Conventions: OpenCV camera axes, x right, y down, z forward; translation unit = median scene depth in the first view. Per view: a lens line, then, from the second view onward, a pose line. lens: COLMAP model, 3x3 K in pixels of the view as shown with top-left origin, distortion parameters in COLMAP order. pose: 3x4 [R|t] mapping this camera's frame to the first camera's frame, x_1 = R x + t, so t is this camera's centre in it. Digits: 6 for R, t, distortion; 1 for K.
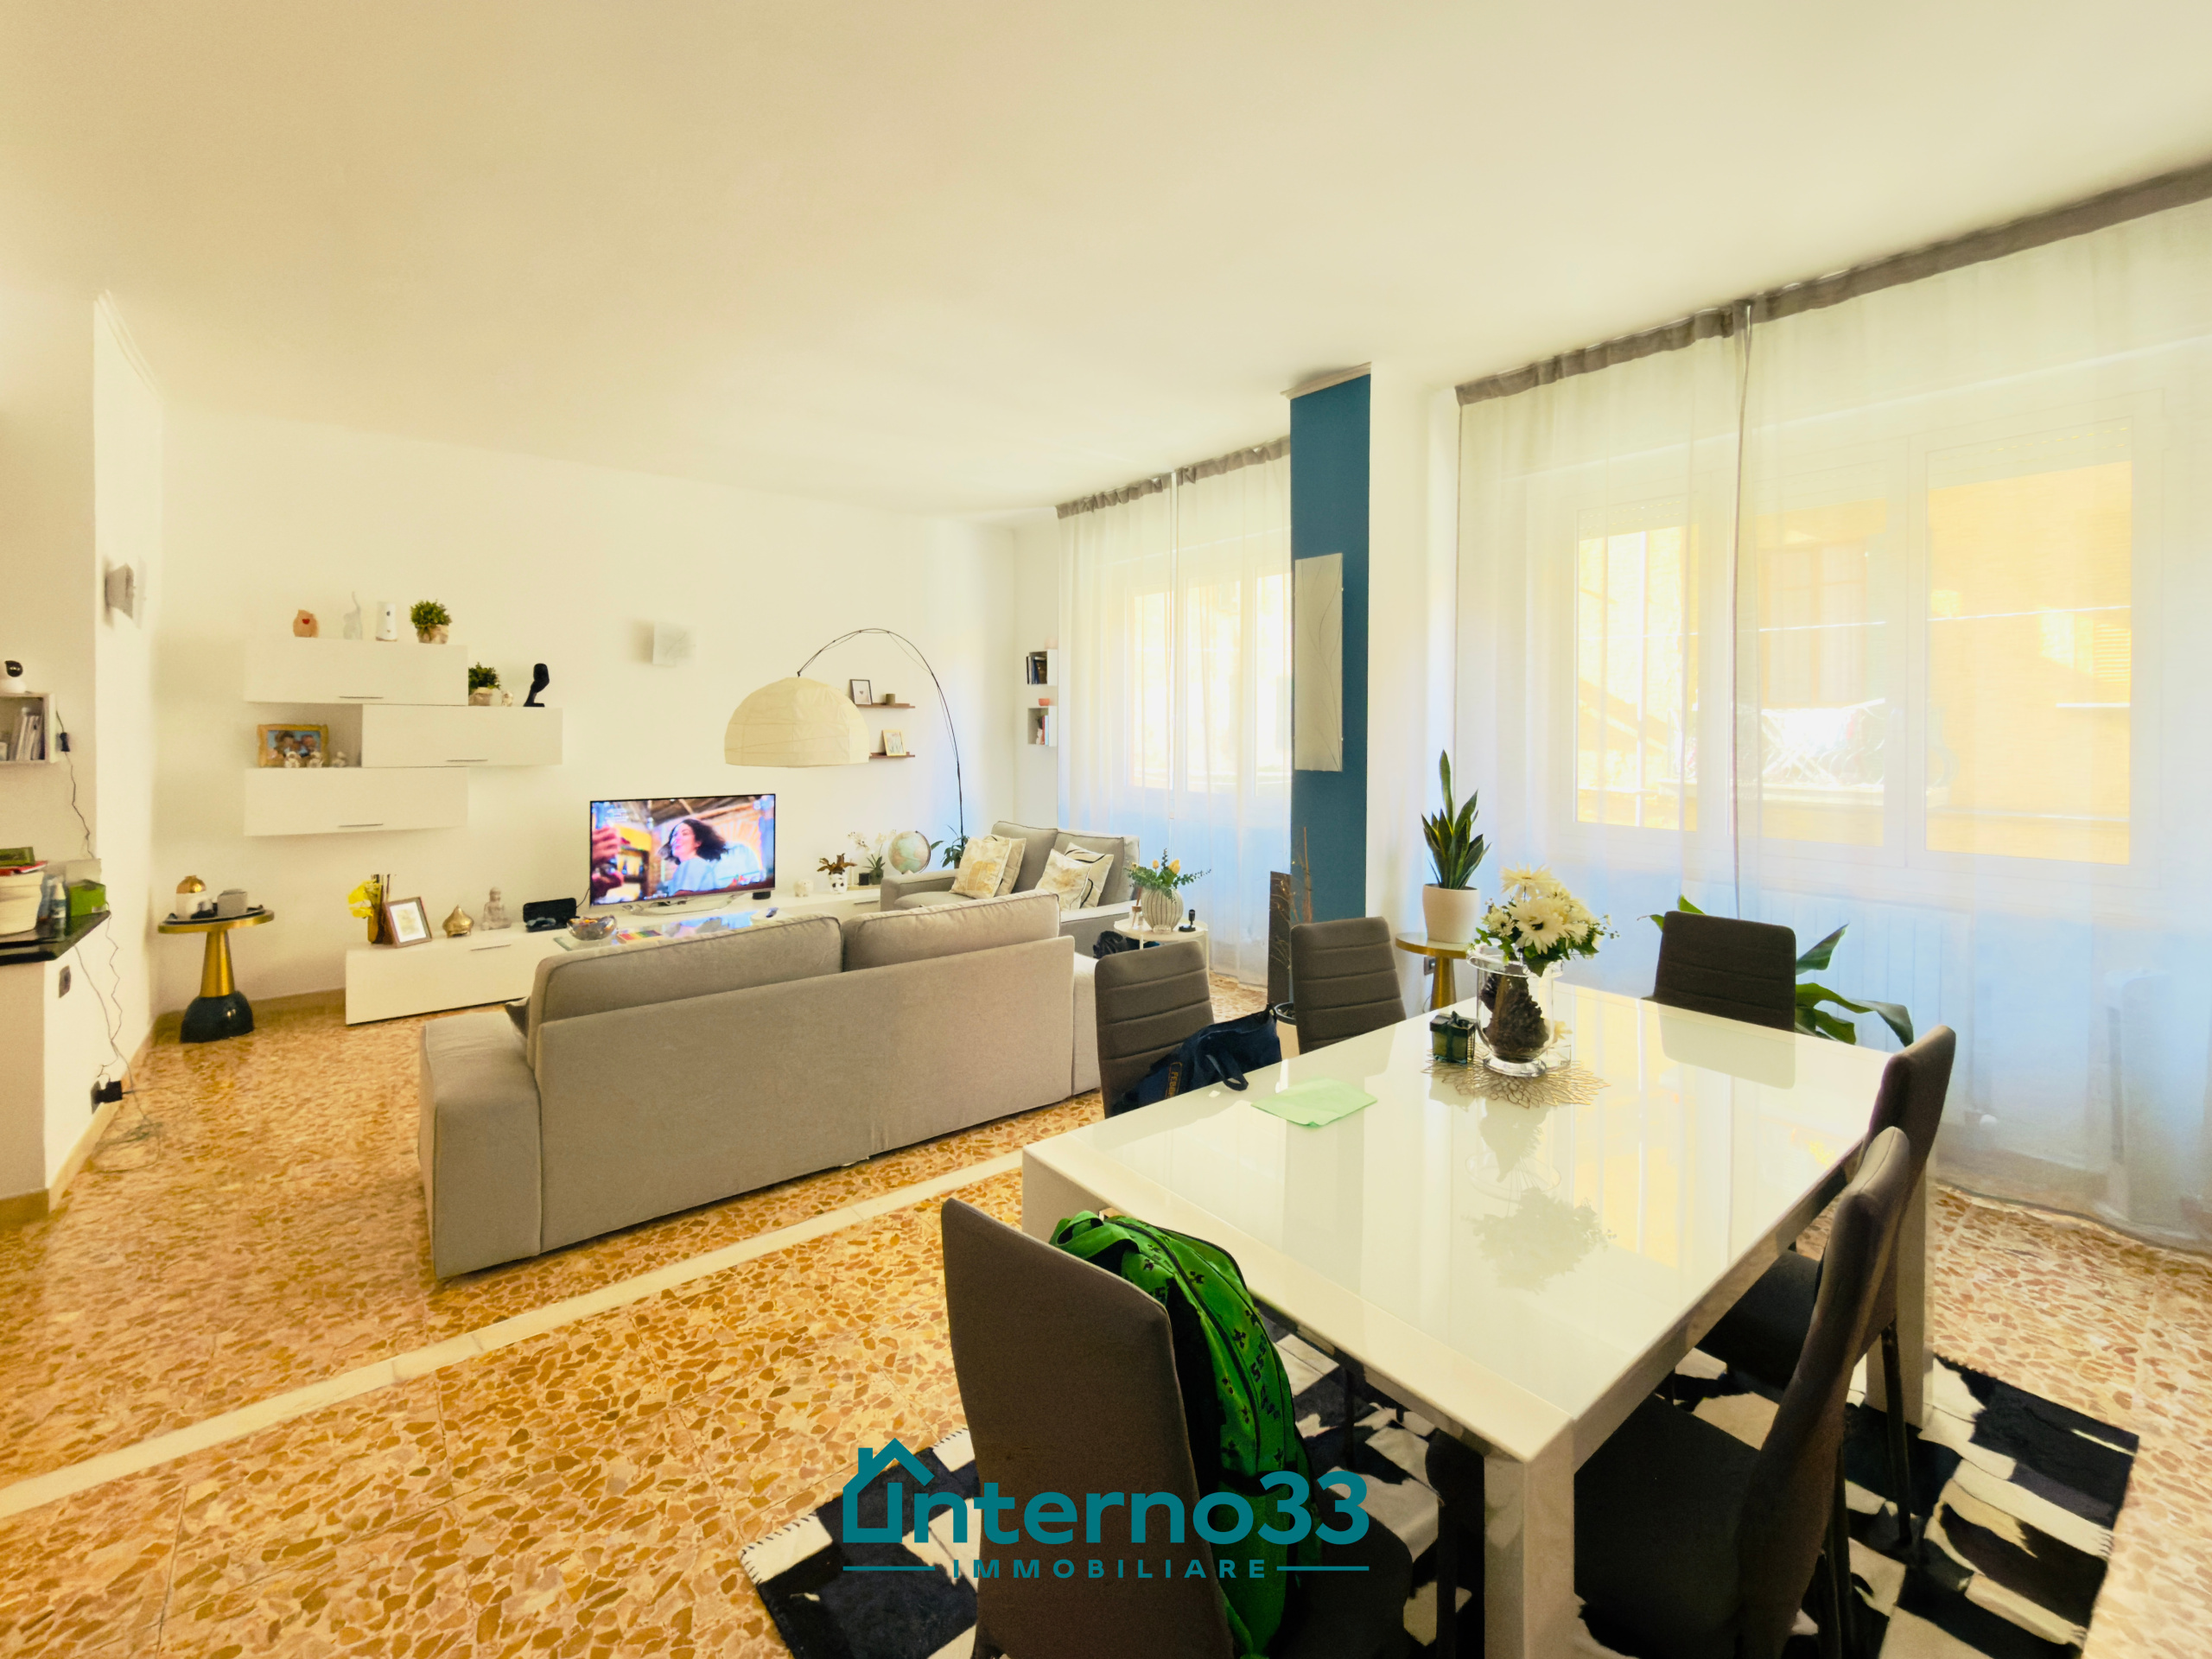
lens RADIAL K [[948.8, 0, 1107.1], [0, 948.8, 738.8], [0, 0, 1]] dist [-0.000600, 0.000141]
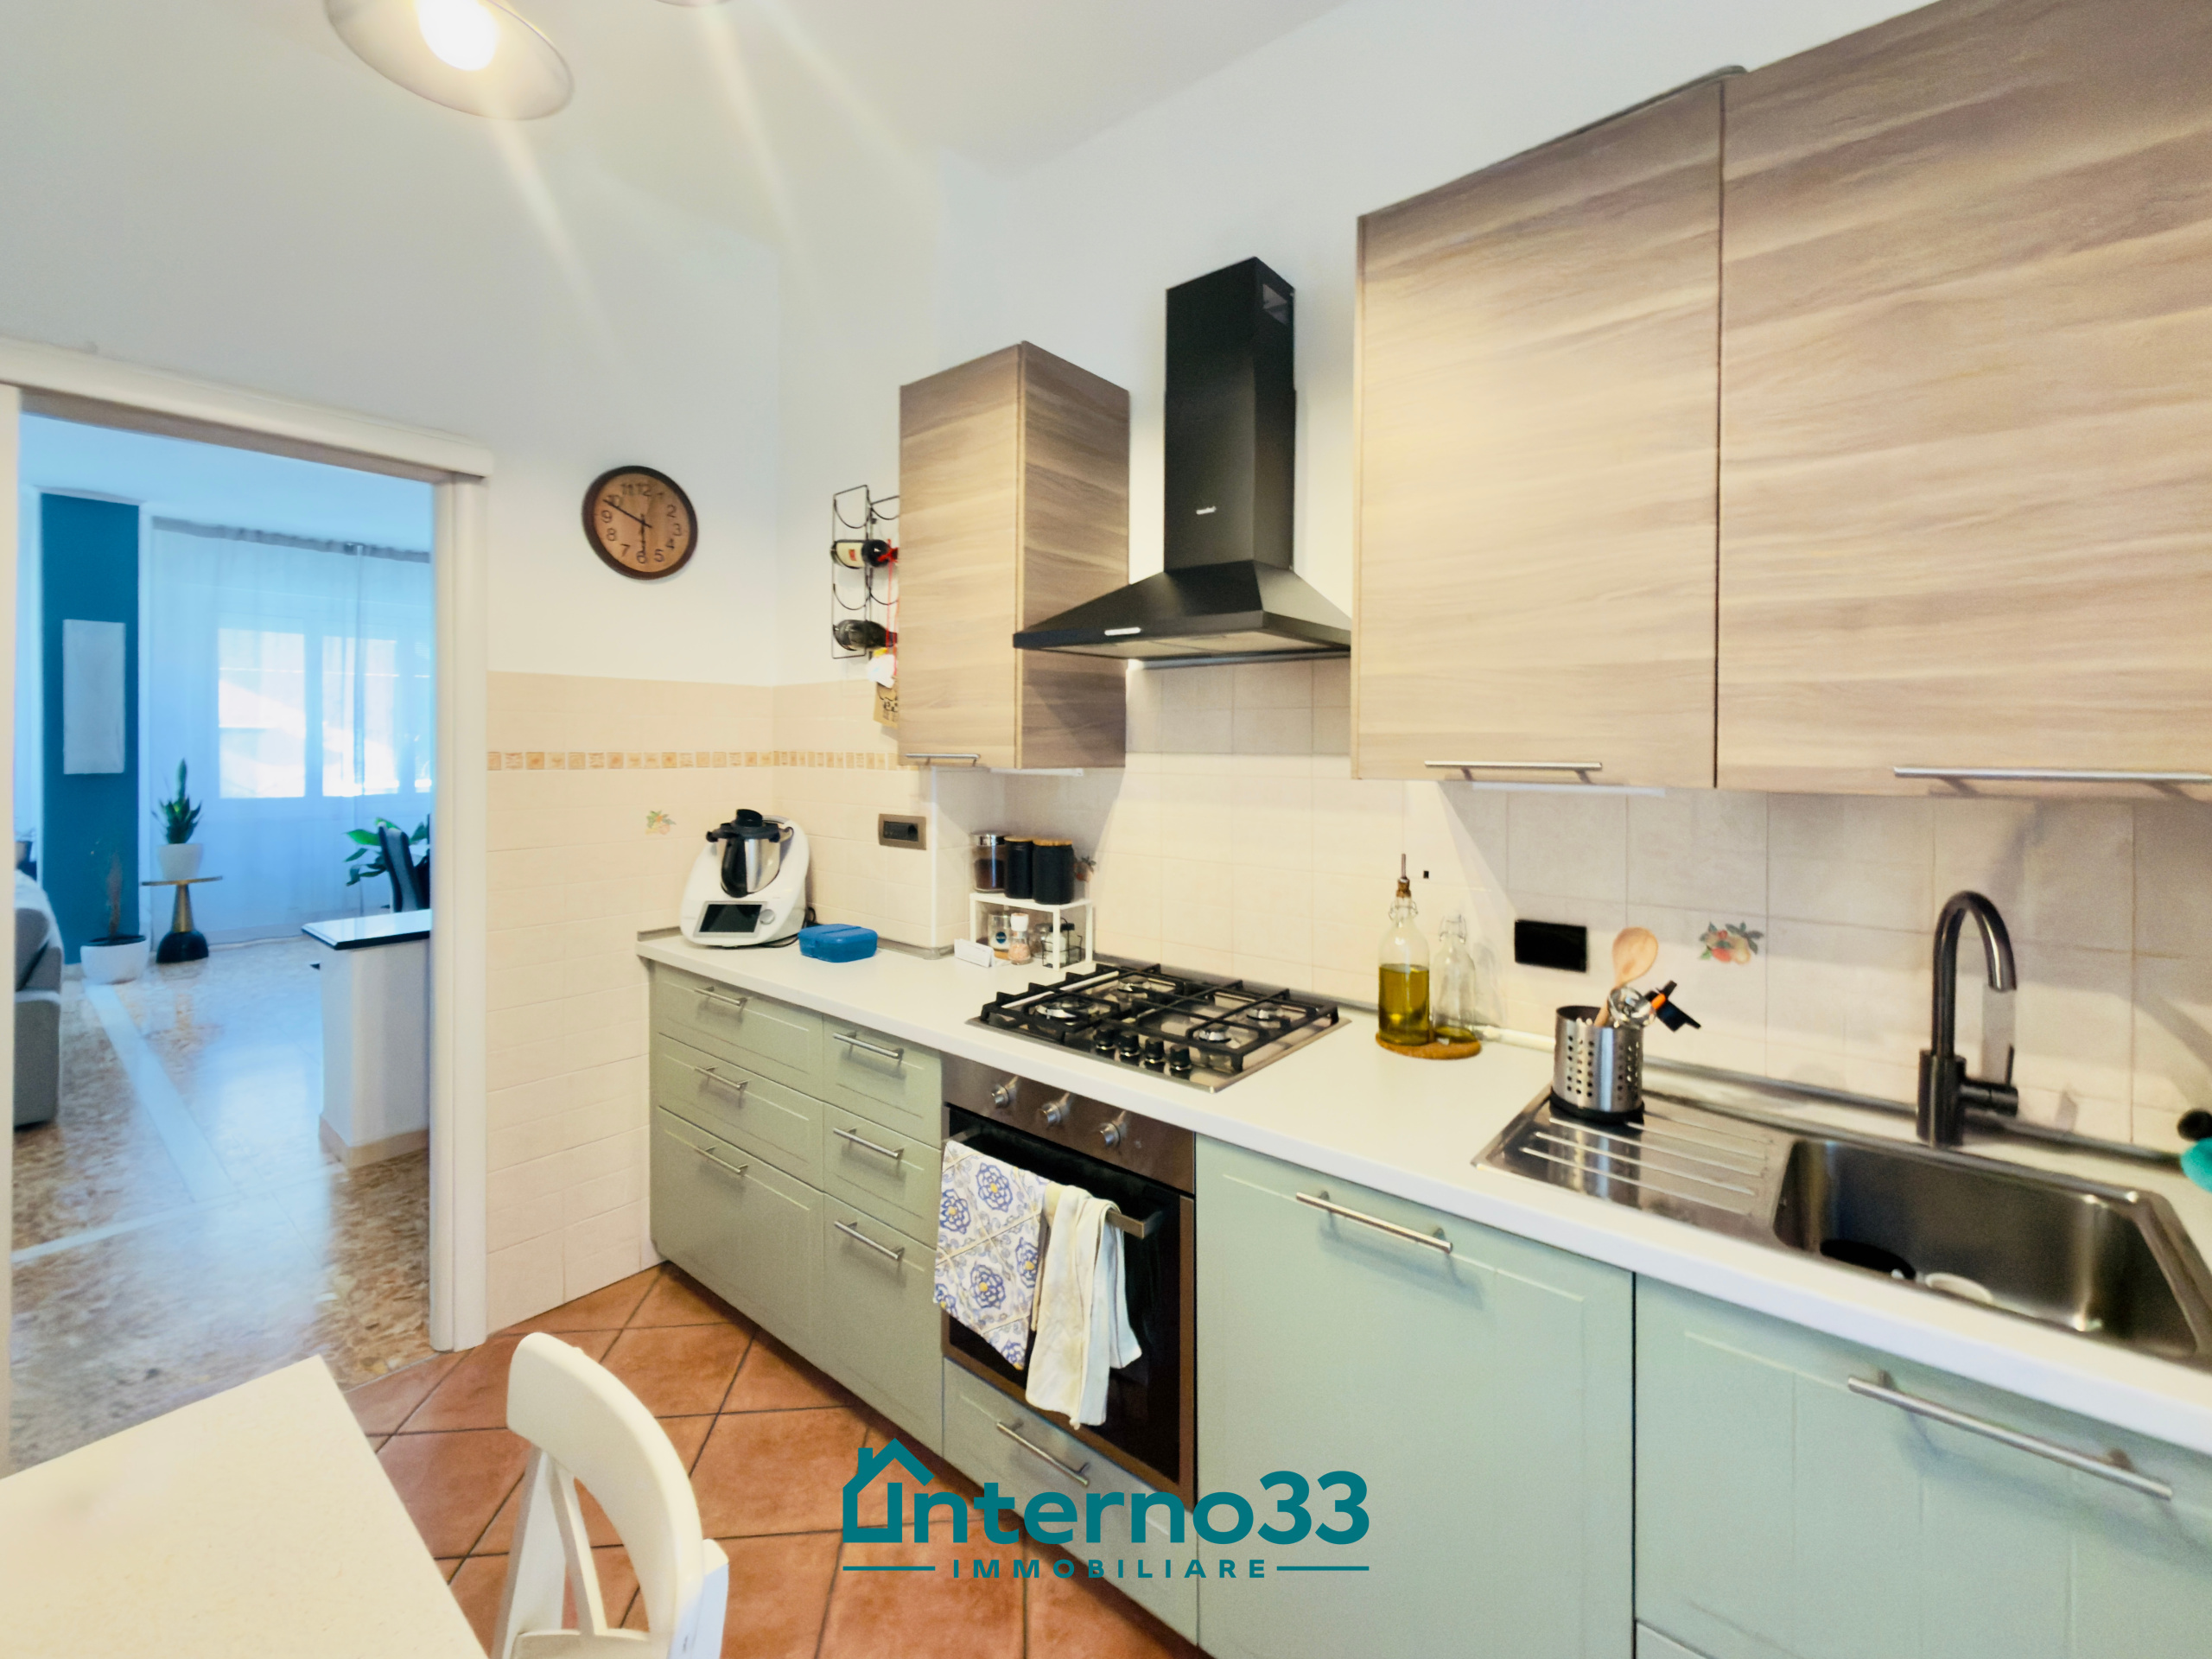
lens RADIAL K [[948.8, 0, 1097.8], [0, 948.8, 749.1], [0, 0, 1]] dist [-0.000600, 0.000141]
pose [[-0.192824, -0.010192, 0.981180, -1.293639], [0.010136, 0.999872, 0.012378, -0.004929], [-0.981181, 0.012332, -0.192696, -0.161326]]
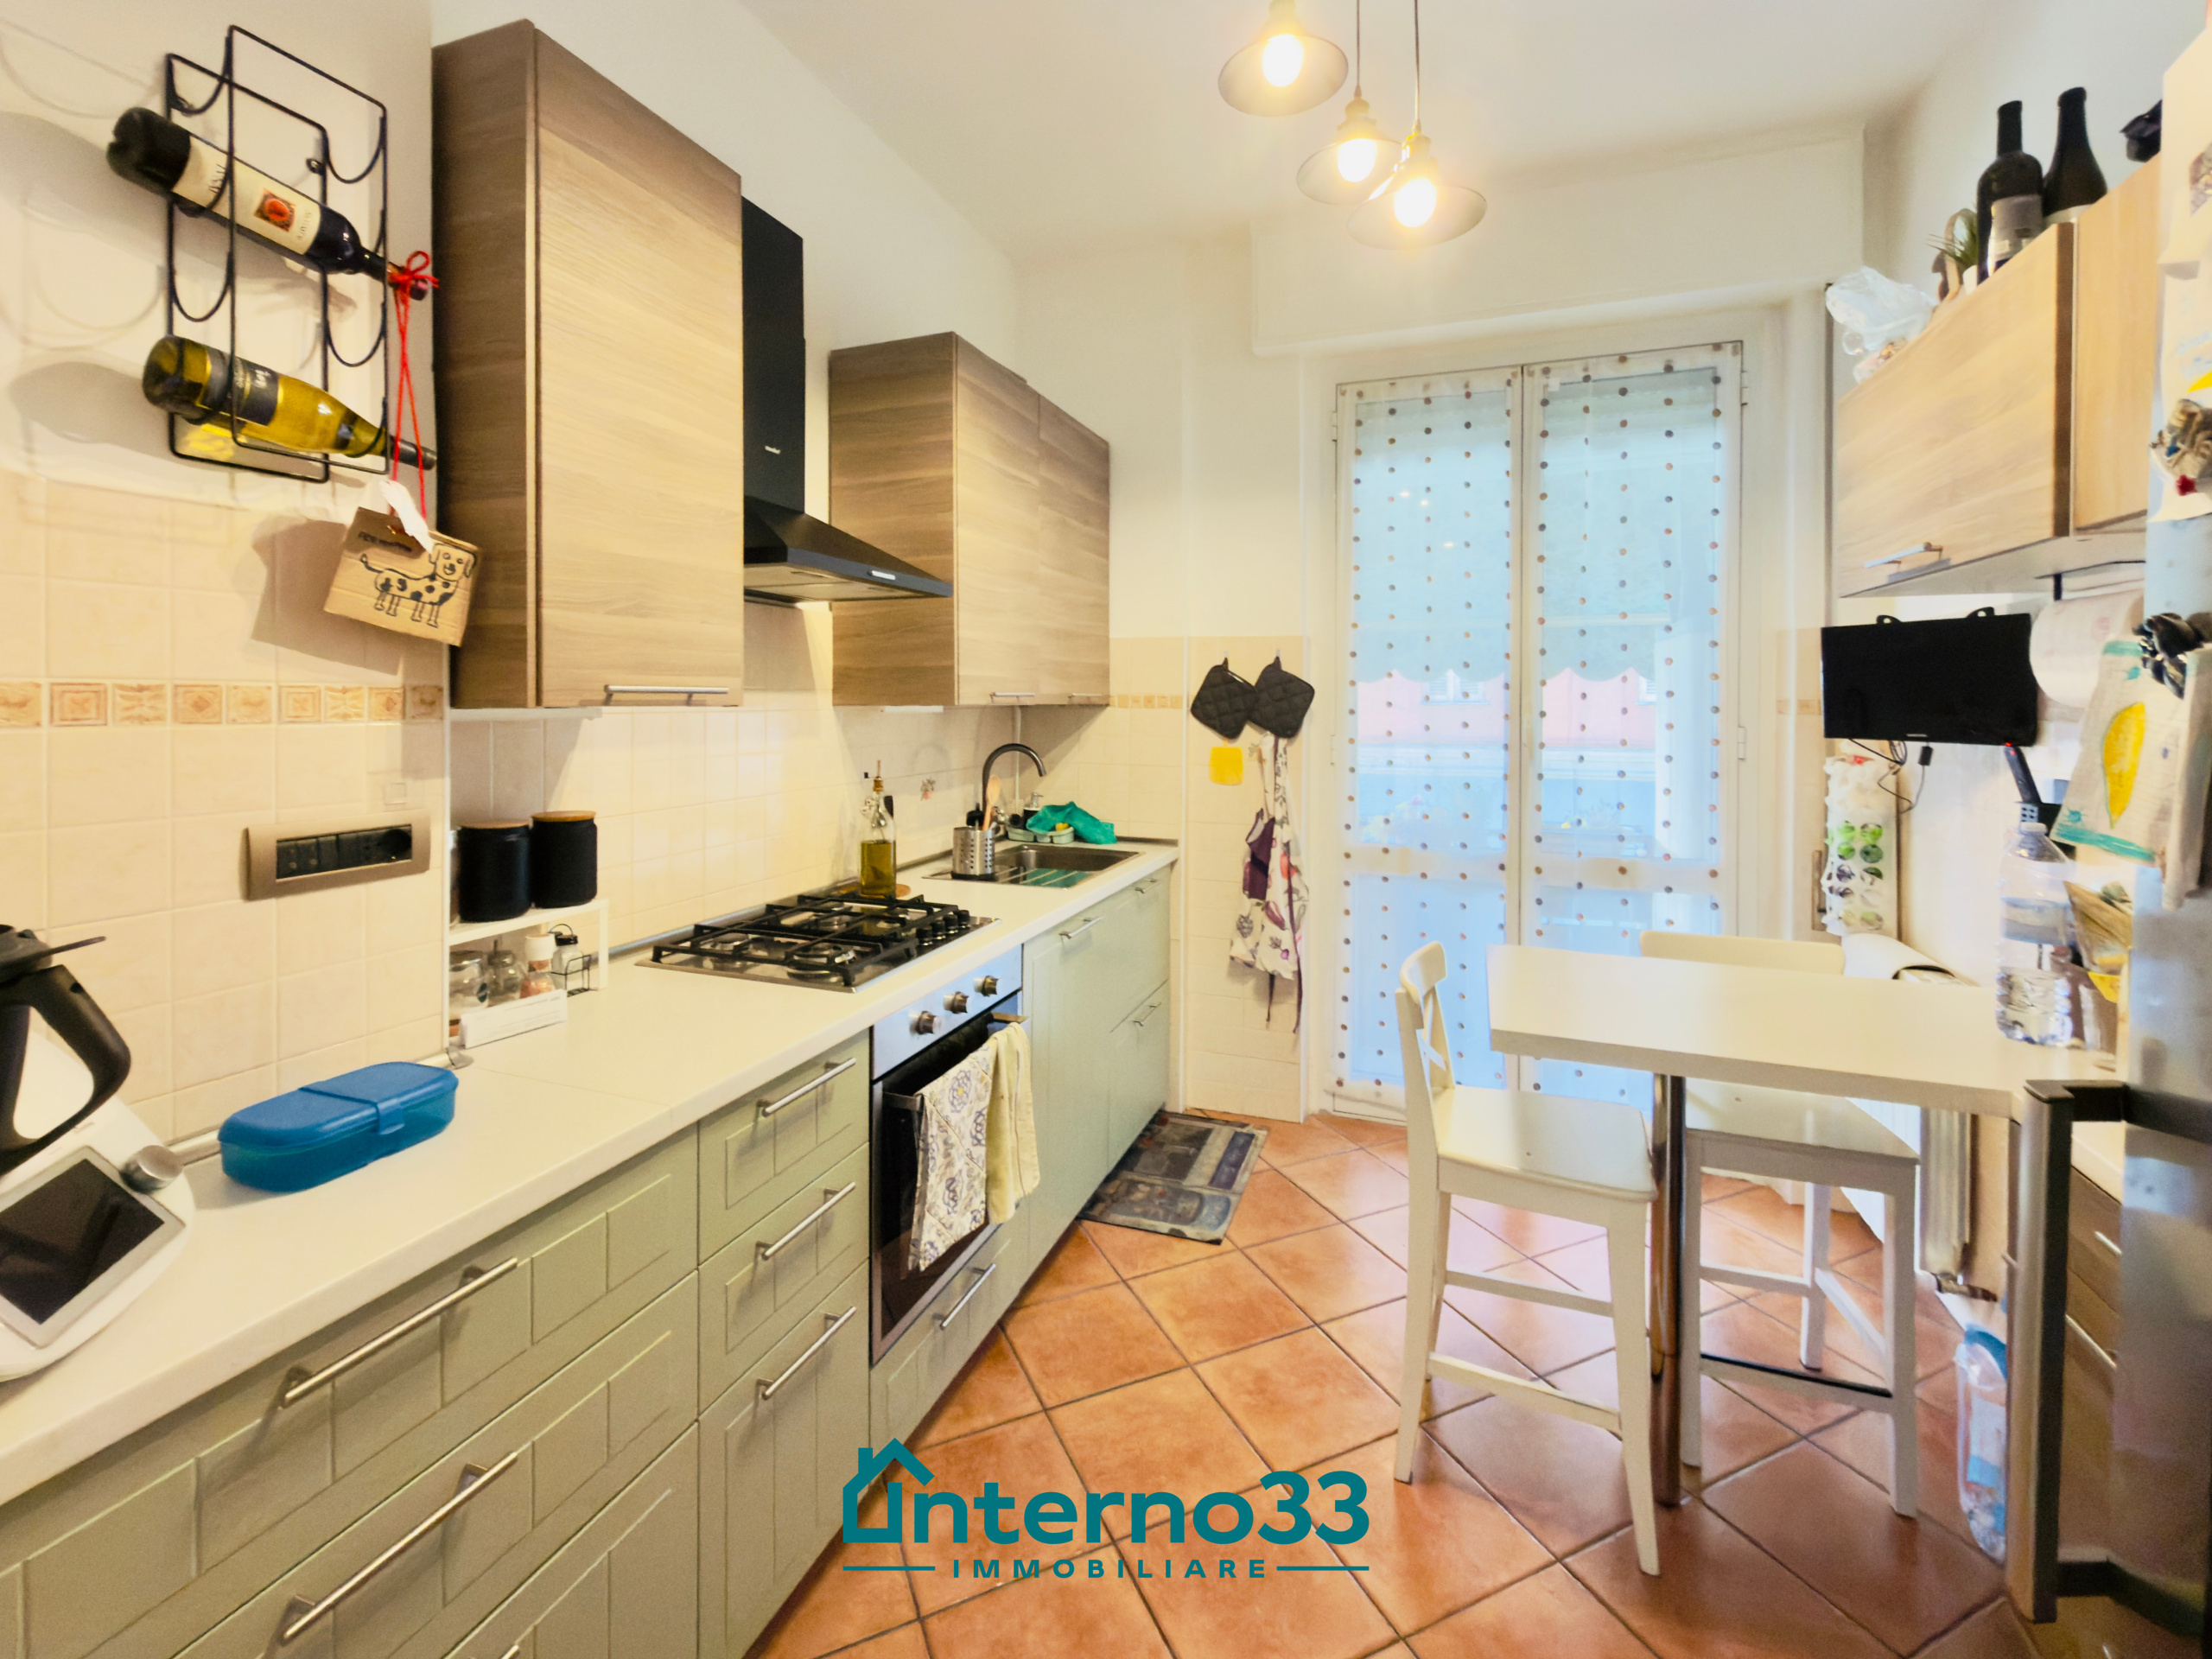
lens RADIAL K [[948.8, 0, 1104.2], [0, 948.8, 704.4], [0, 0, 1]] dist [-0.000600, 0.000141]
pose [[-0.867325, -0.002540, -0.497735, -0.786555], [-0.011908, 0.999807, 0.015648, 0.001471], [0.497599, 0.019499, -0.867188, 0.170204]]
